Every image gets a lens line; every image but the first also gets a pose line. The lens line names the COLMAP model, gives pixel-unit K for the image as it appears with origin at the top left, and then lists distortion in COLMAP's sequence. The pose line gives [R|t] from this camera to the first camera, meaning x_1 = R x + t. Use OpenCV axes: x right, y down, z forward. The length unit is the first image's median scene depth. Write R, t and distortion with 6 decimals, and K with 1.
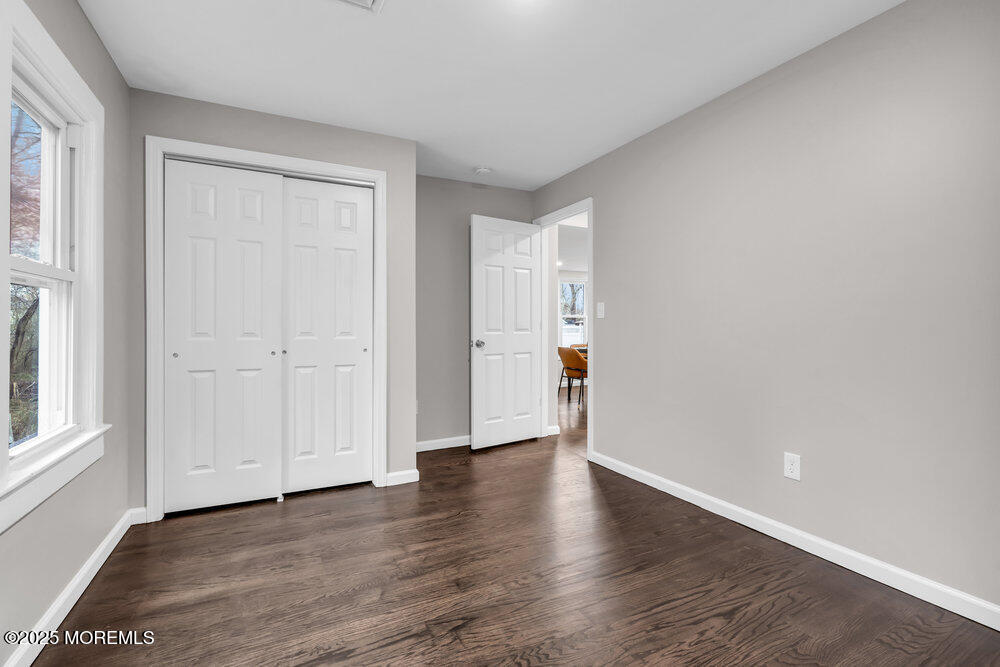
lens RADIAL K [[452.8, 0, 498.3], [0, 452.8, 331.2], [0, 0, 1]] dist [0.004277, 0.000701]
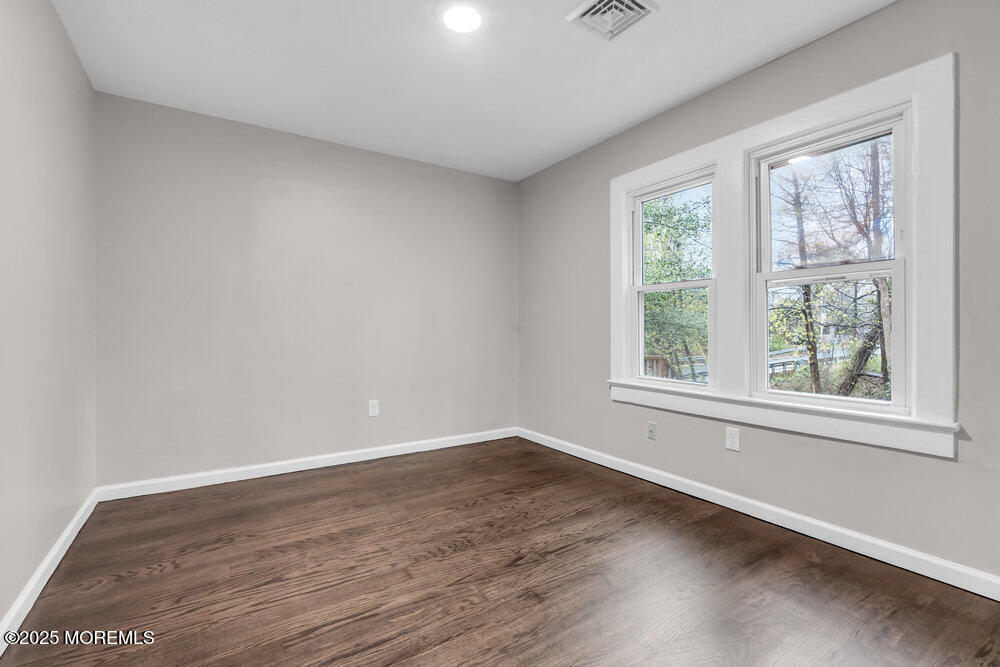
lens RADIAL K [[452.8, 0, 500.0], [0, 452.8, 329.9], [0, 0, 1]] dist [0.004277, 0.000701]
pose [[-0.993232, 0.005634, -0.116014, 0.099869], [0.005643, 0.999984, 0.000254, 0.035037], [0.116014, -0.000403, -0.993248, 2.191193]]
